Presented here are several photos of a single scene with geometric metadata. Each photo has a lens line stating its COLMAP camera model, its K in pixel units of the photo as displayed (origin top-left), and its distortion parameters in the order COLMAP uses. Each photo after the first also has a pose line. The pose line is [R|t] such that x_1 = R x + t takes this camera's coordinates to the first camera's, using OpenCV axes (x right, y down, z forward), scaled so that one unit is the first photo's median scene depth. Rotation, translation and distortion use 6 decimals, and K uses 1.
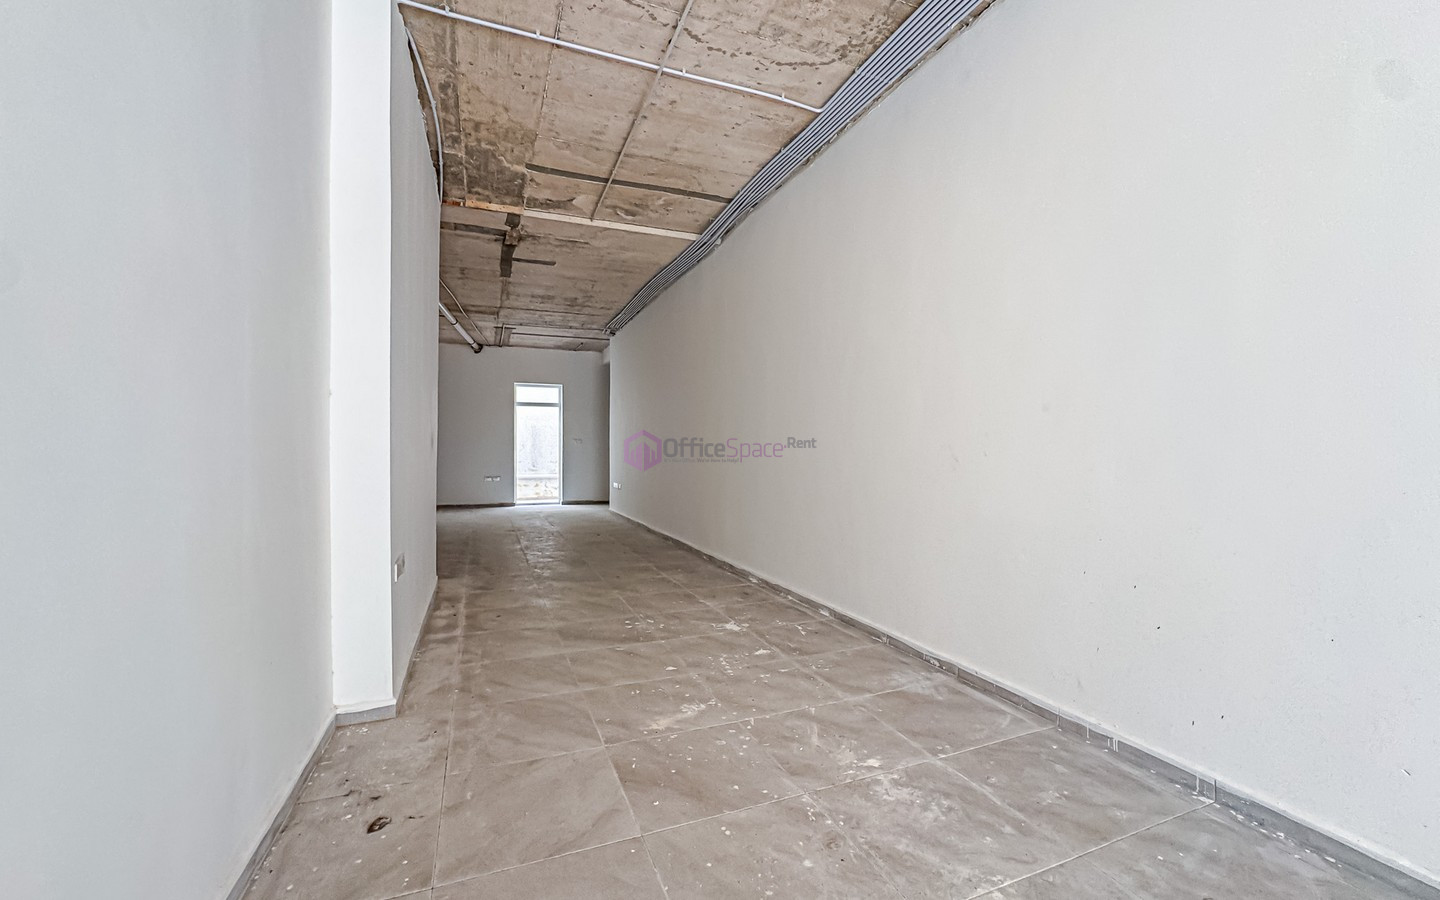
lens RADIAL K [[582.7, 0, 716.5], [0, 582.7, 447.1], [0, 0, 1]] dist [-0.033942, 0.014056]
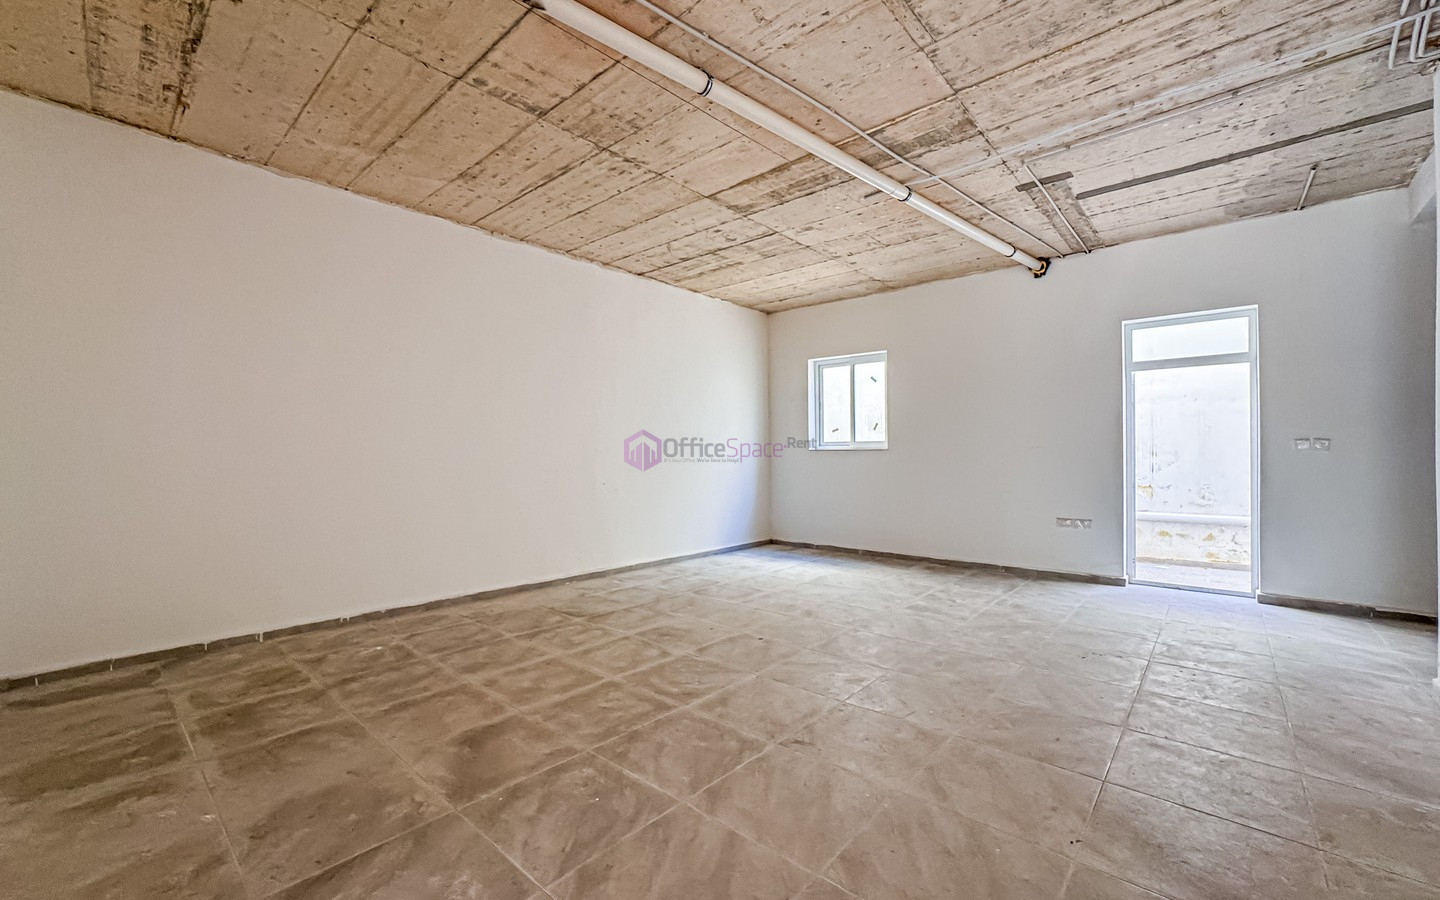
lens RADIAL K [[585.4, 0, 720.0], [0, 585.4, 450.0], [0, 0, 1]] dist [-0.036876, 0.016632]
pose [[0.445918, -0.015294, -0.894943, -0.080947], [0.012525, 0.999863, -0.010846, -0.005904], [0.894986, -0.006373, 0.446048, 0.513897]]
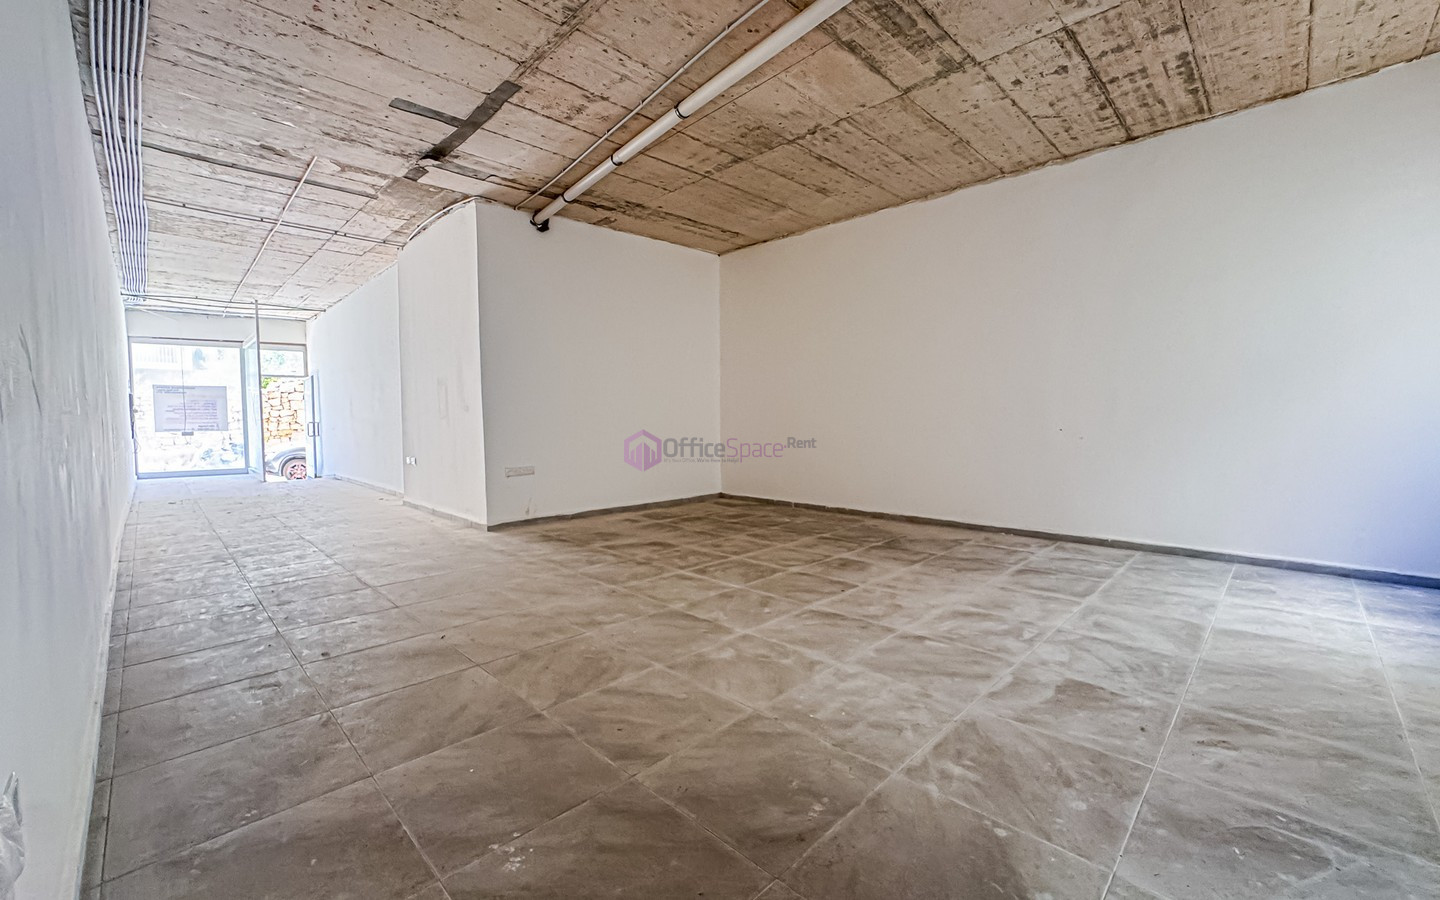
lens RADIAL K [[585.4, 0, 720.0], [0, 585.4, 450.0], [0, 0, 1]] dist [-0.036876, 0.016632]
pose [[-0.920481, 0.024517, -0.390017, -0.196323], [0.005978, 0.998797, 0.048677, 0.009423], [0.390741, 0.042475, -0.919520, 0.950154]]
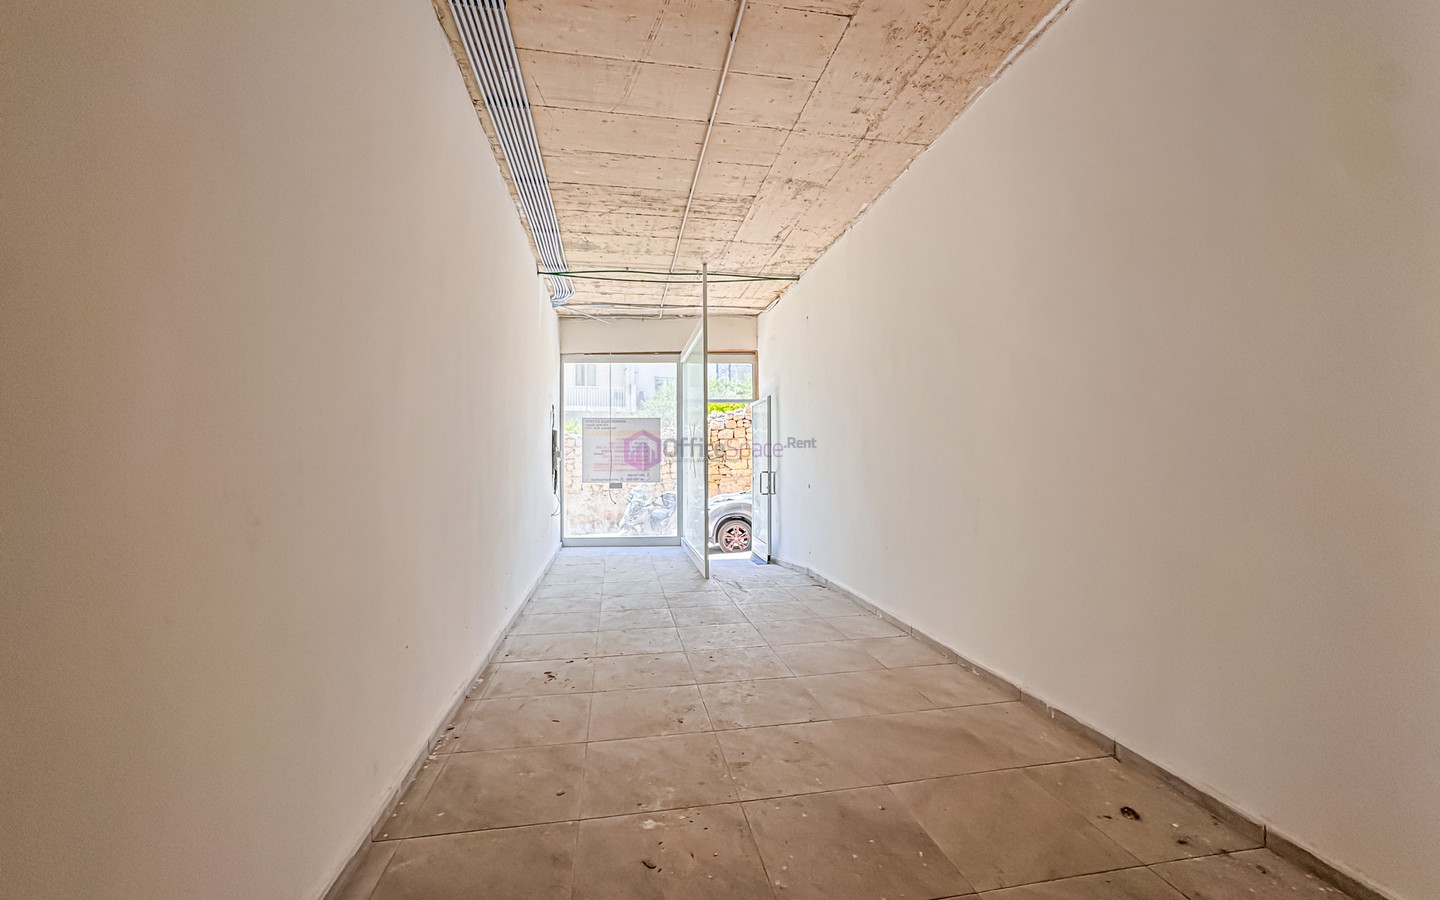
lens RADIAL K [[582.7, 0, 716.5], [0, 582.7, 447.1], [0, 0, 1]] dist [-0.033942, 0.014056]
pose [[-0.977498, 0.007689, 0.210803, -0.005417], [0.002544, 0.999692, -0.024669, -0.005469], [-0.210928, -0.023578, -0.977217, 0.339392]]
